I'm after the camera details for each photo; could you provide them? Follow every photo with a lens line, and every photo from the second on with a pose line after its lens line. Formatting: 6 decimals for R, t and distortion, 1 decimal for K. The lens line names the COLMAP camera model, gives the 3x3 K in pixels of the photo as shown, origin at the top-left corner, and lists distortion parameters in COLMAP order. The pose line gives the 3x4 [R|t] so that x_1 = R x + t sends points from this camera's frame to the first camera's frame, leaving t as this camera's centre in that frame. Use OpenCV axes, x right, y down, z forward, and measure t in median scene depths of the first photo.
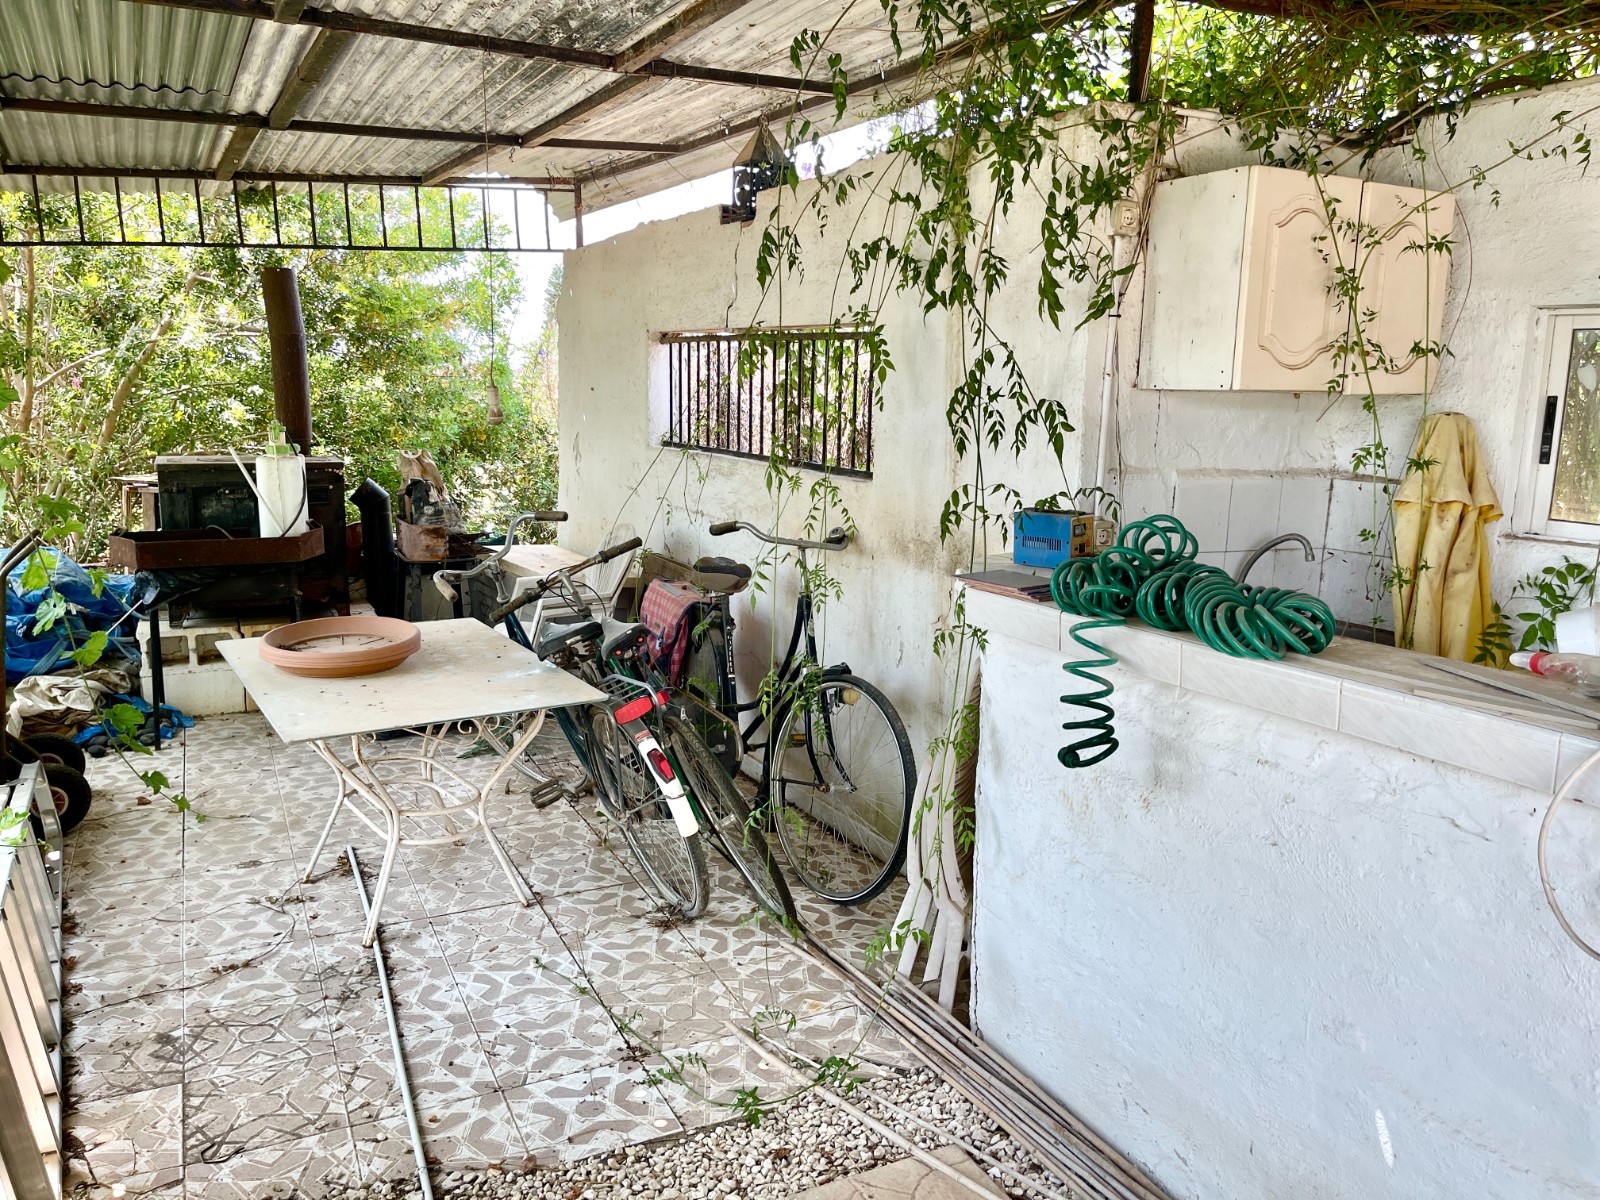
lens RADIAL K [[1177.1, 0, 800.0], [0, 1177.1, 600.0], [0, 0, 1]] dist [0.055574, -0.085571]
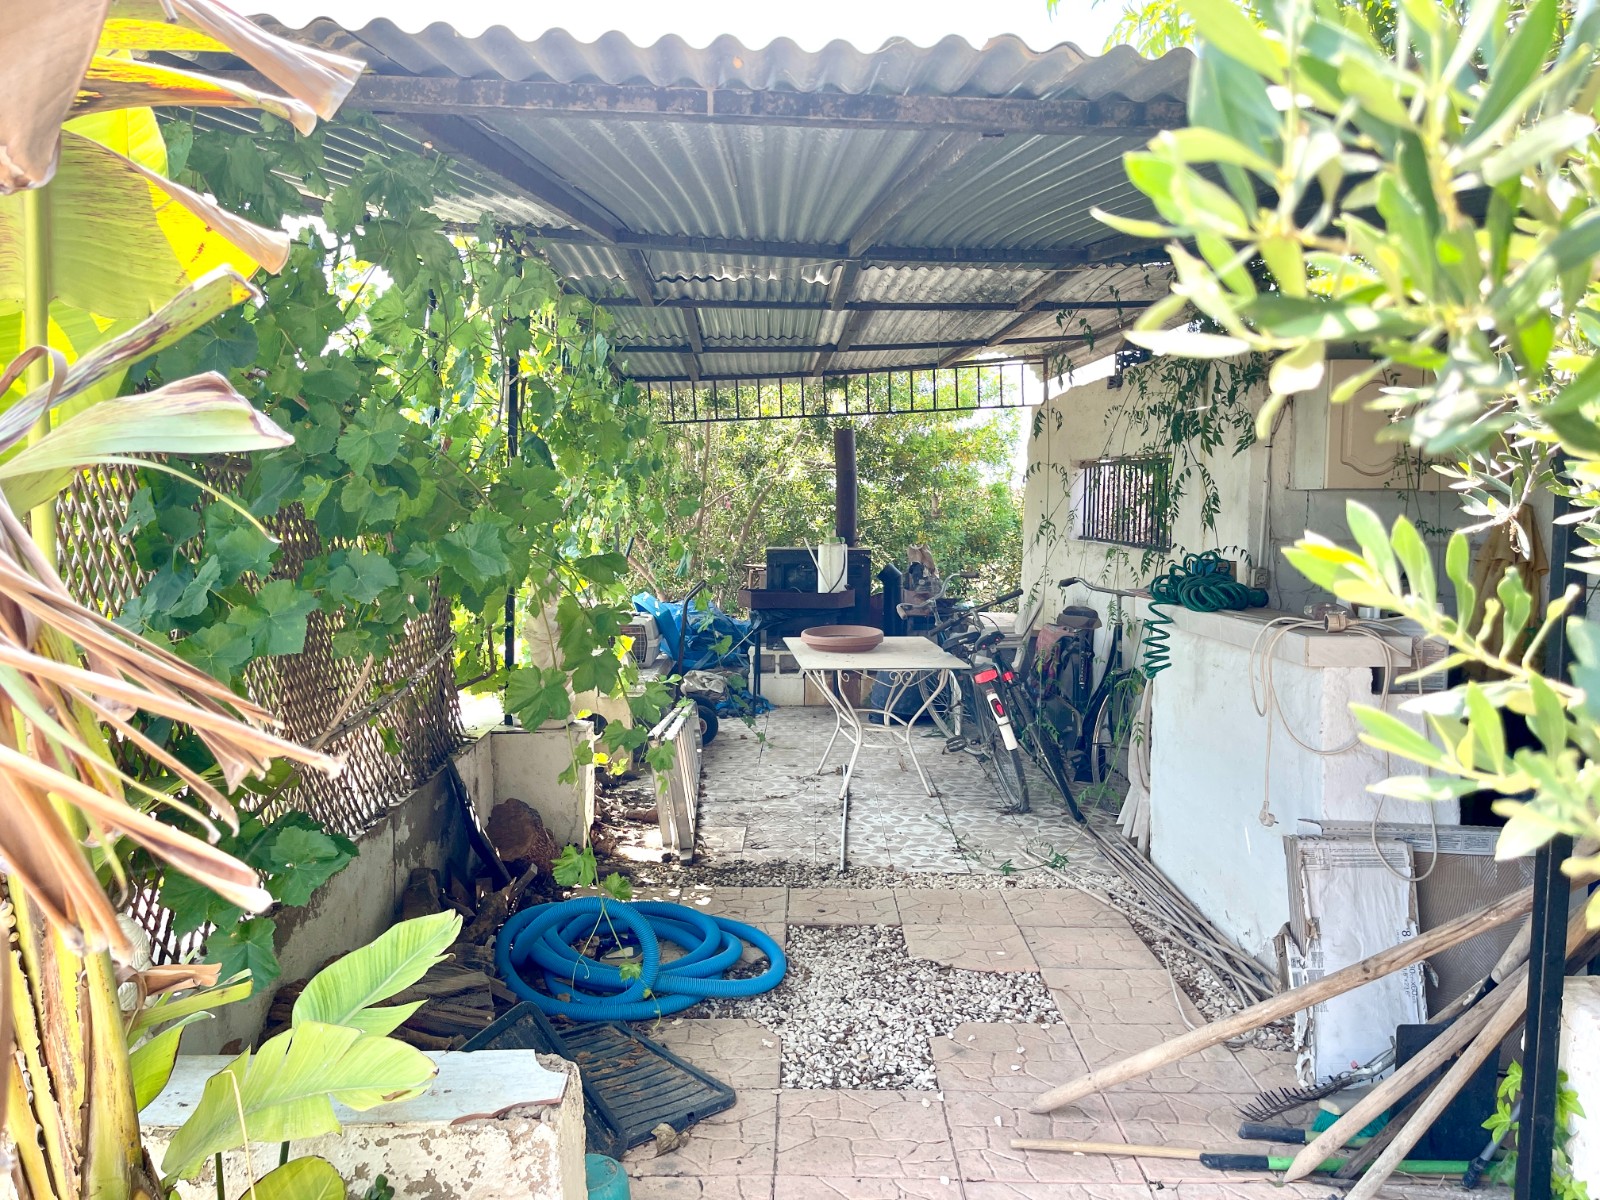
lens RADIAL K [[1177.1, 0, 800.0], [0, 1177.1, 600.0], [0, 0, 1]] dist [0.055574, -0.085571]
pose [[0.887391, 0.024035, -0.460391, 0.274837], [-0.071872, 0.993642, -0.086657, 0.100423], [0.455381, 0.109988, 0.883477, -0.450483]]
